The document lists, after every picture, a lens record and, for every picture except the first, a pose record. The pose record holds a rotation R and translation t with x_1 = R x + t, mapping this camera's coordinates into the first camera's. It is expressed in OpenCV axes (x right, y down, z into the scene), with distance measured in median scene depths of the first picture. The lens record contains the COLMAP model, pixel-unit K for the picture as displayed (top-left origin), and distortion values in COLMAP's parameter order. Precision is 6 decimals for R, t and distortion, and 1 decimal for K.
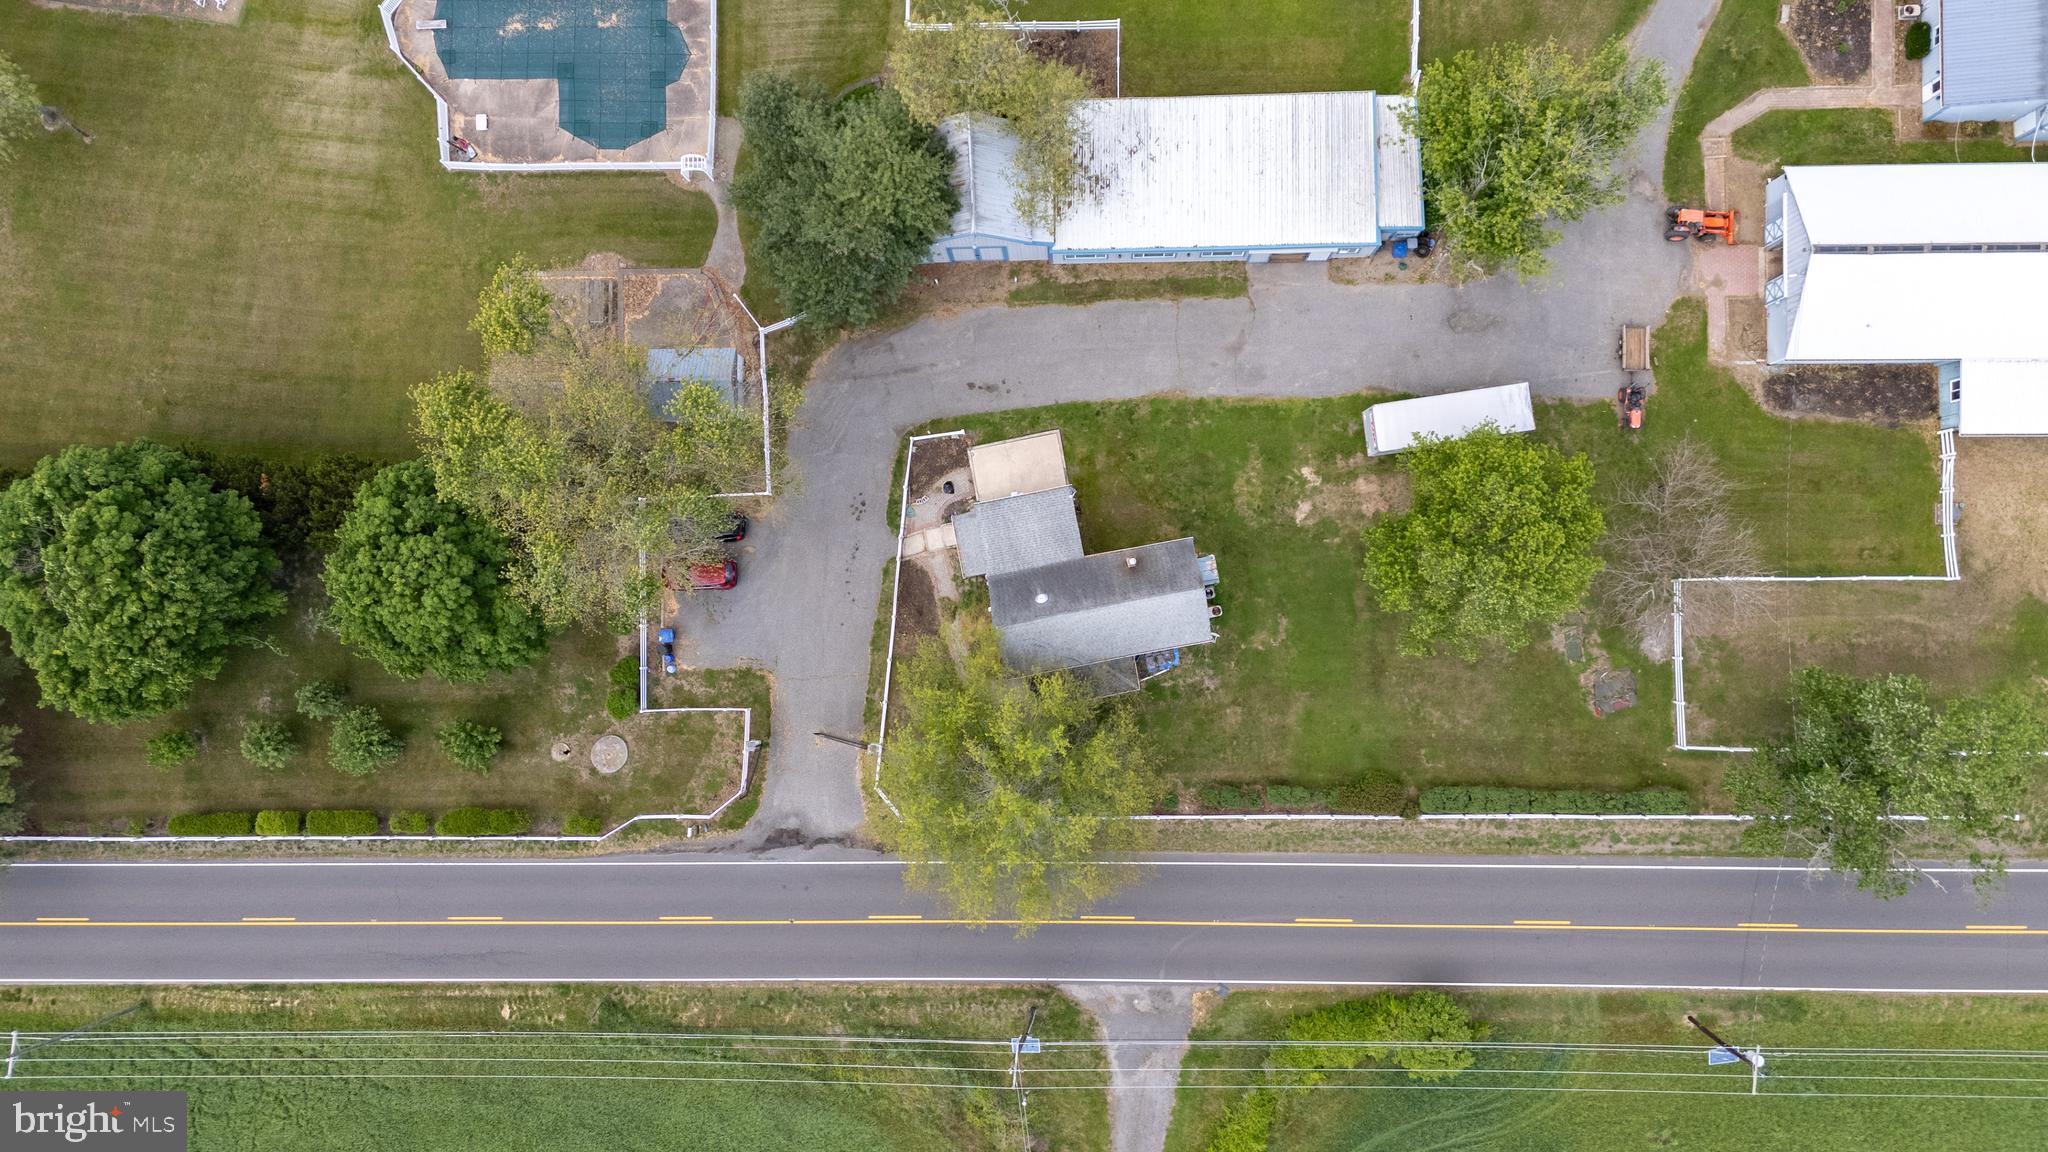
lens RADIAL K [[1551.3, 0, 1024.0], [0, 1551.3, 576.0], [0, 0, 1]] dist [0.097172, -0.078826]
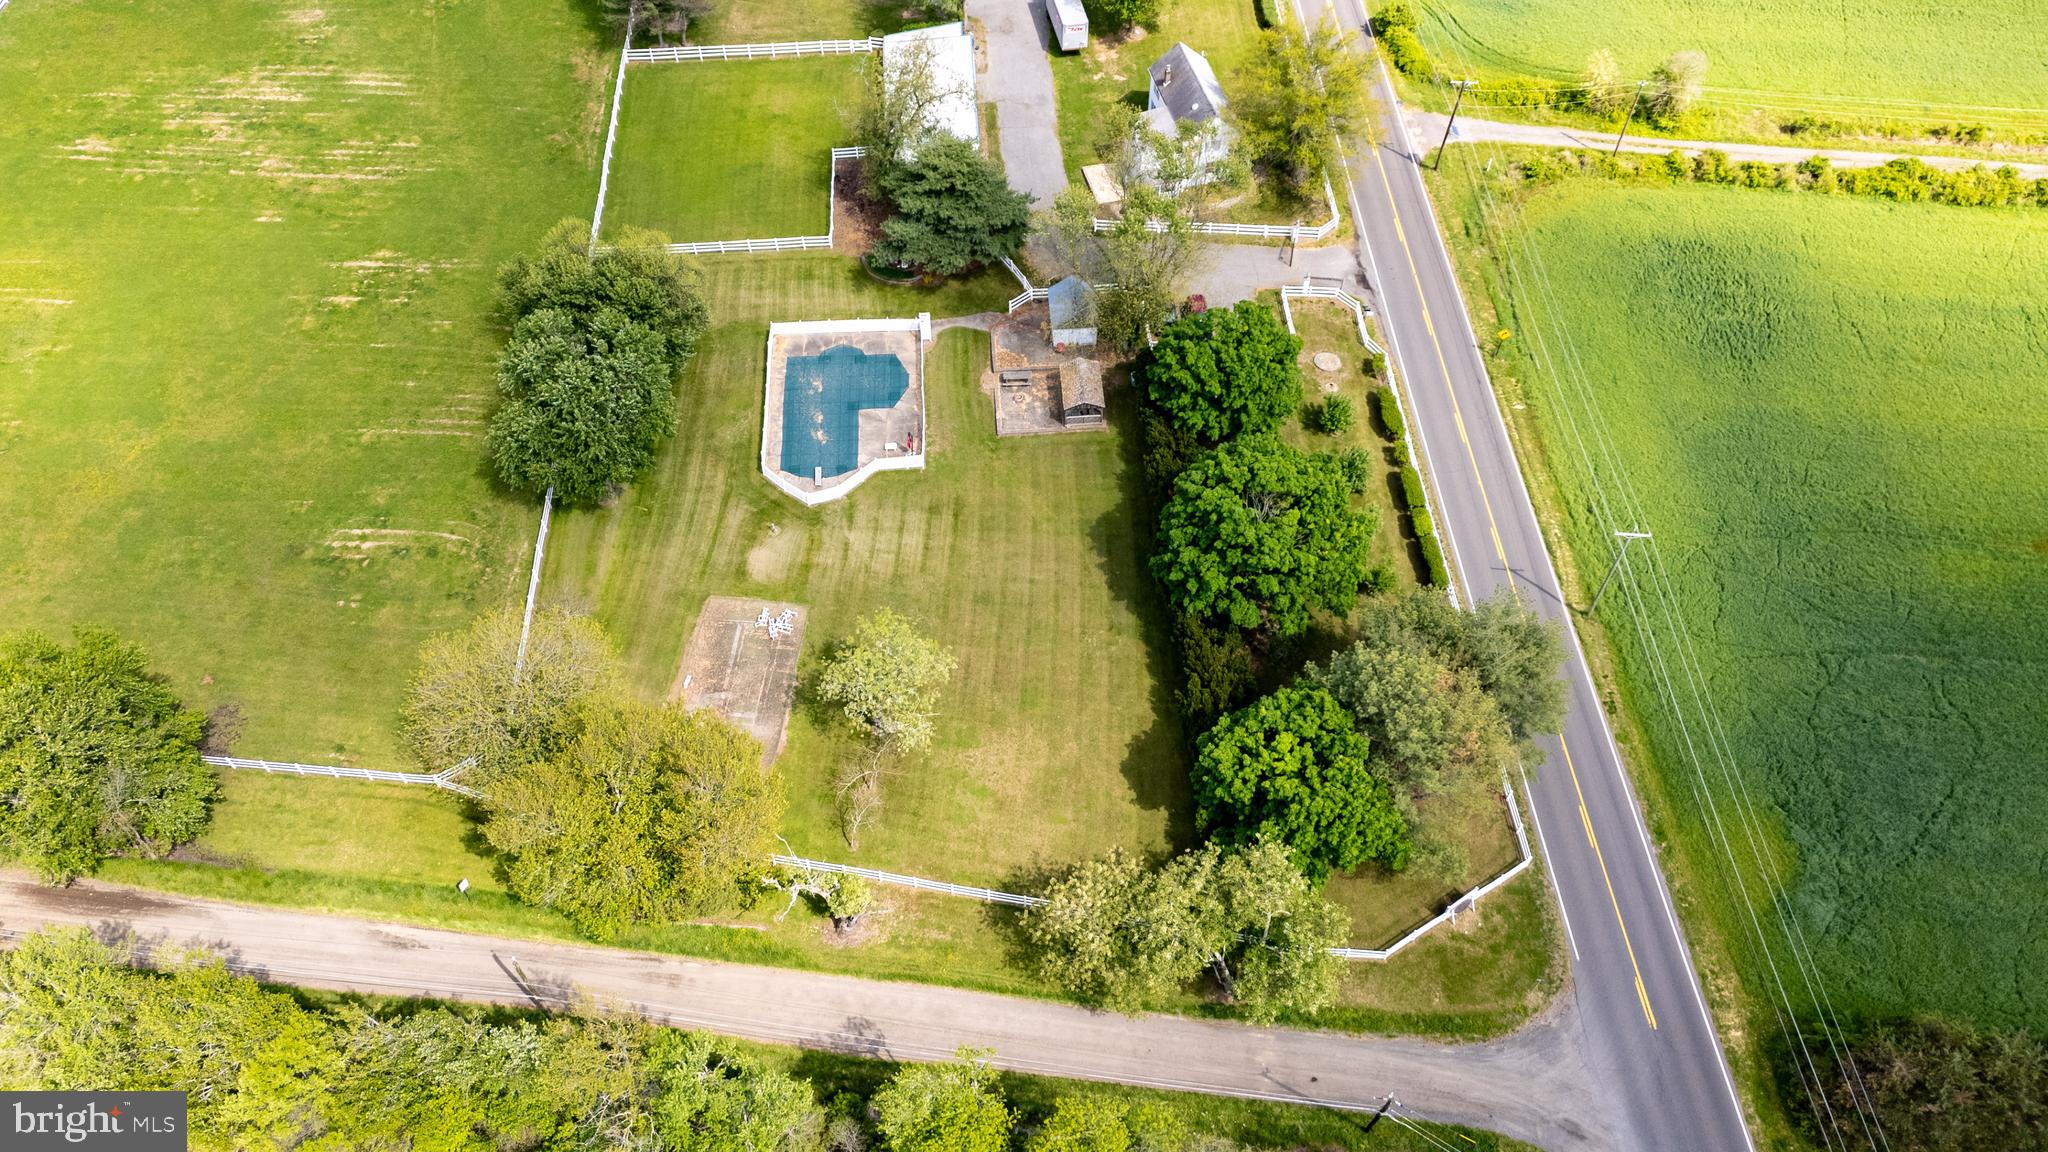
lens RADIAL K [[1551.3, 0, 1024.0], [0, 1551.3, 576.0], [0, 0, 1]] dist [0.097172, -0.078826]
pose [[-0.061173, -0.754769, 0.653132, -1.327373], [0.997019, -0.015377, 0.075611, -0.277392], [-0.047025, 0.655810, 0.753460, 0.047641]]
